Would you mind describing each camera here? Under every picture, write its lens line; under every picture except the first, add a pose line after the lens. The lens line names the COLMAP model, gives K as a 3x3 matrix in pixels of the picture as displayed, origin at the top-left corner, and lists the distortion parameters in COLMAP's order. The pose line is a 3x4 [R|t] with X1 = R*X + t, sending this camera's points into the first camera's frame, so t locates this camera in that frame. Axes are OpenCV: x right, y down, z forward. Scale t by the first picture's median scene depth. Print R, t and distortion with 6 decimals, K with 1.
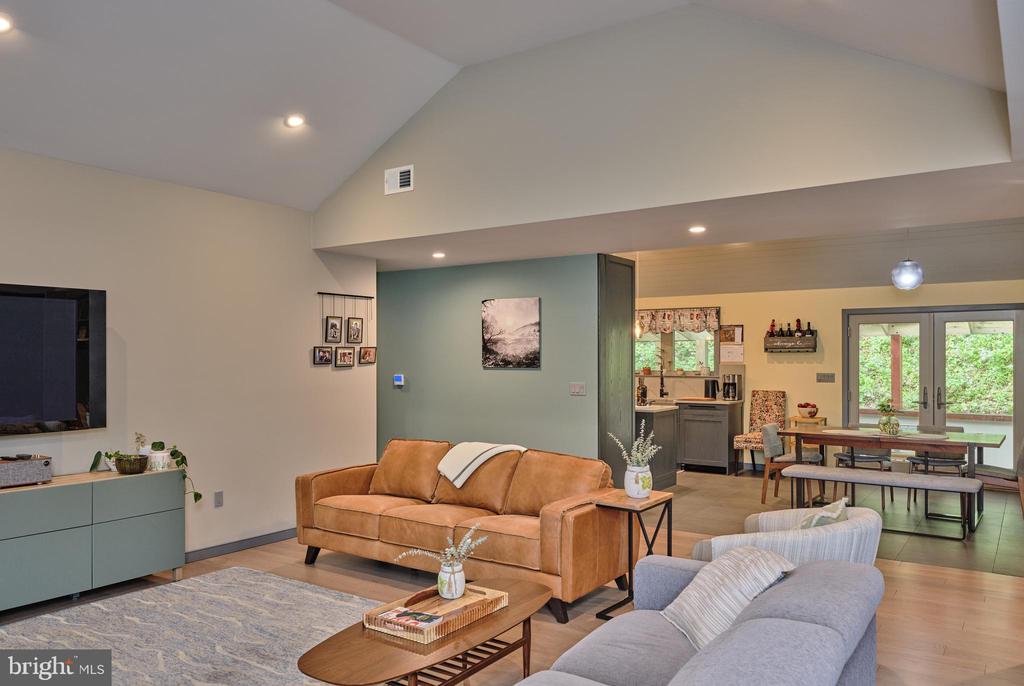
lens RADIAL K [[748.7, 0, 509.7], [0, 748.7, 351.6], [0, 0, 1]] dist [0.019689, -0.000727]
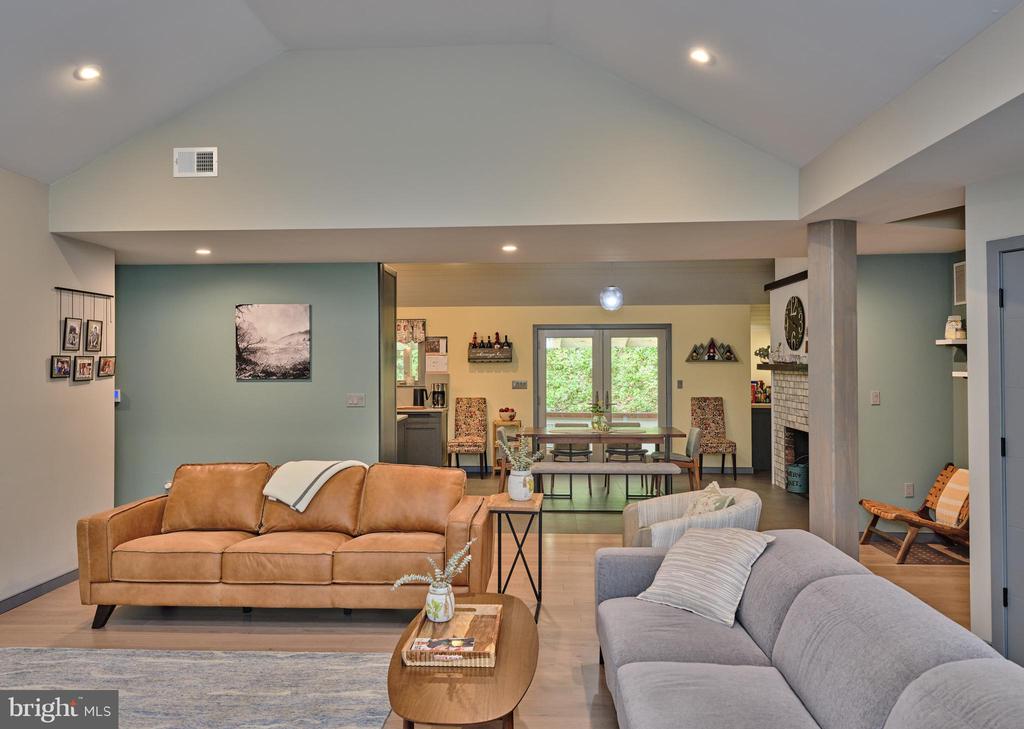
lens RADIAL K [[748.2, 0, 505.1], [0, 748.2, 355.0], [0, 0, 1]] dist [0.027790, -0.022297]
pose [[0.855546, 0.004448, 0.517707, -0.241364], [0.000146, 0.999961, -0.008833, -0.000243], [-0.517726, 0.007633, 0.855512, 0.067862]]
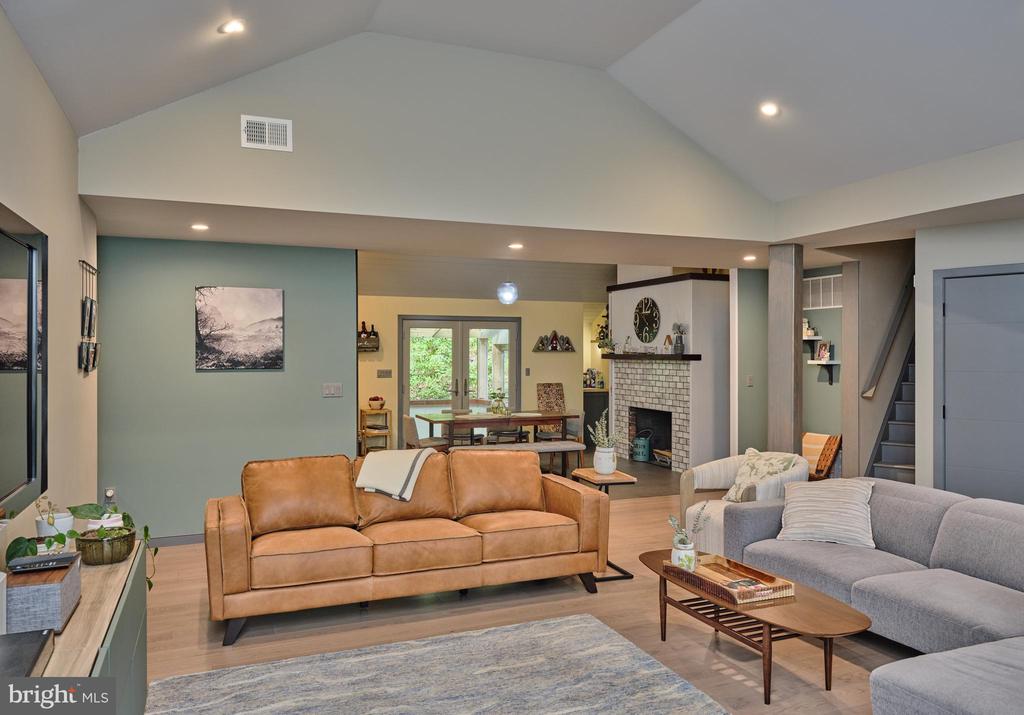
lens RADIAL K [[736.8, 0, 516.0], [0, 736.8, 353.6], [0, 0, 1]] dist [0.026405, -0.003593]
pose [[0.549050, 0.000318, 0.835790, -0.547862], [-0.004882, 0.999984, 0.002826, -0.000148], [-0.835776, -0.005632, 0.549042, 0.291910]]
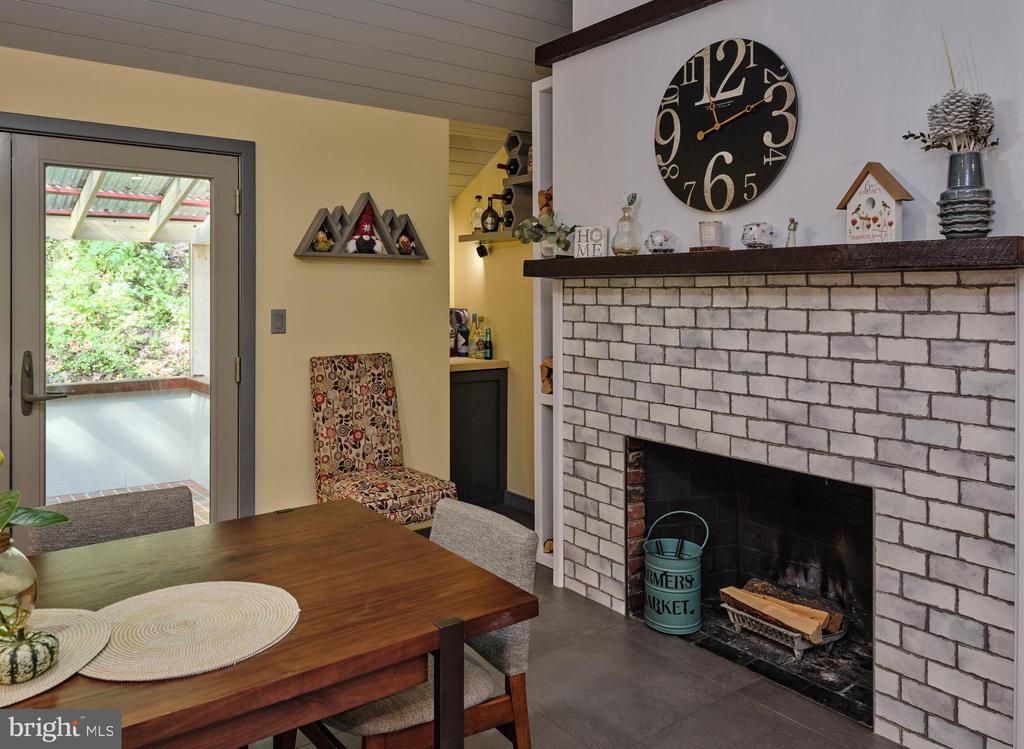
lens RADIAL K [[764.3, 0, 523.0], [0, 764.3, 285.3], [0, 0, 1]] dist [0.032223, -0.006436]
pose [[0.308612, 0.004978, 0.951175, 0.381074], [-0.000313, 0.999987, -0.005132, 0.022296], [-0.951188, 0.001286, 0.308609, 0.843844]]
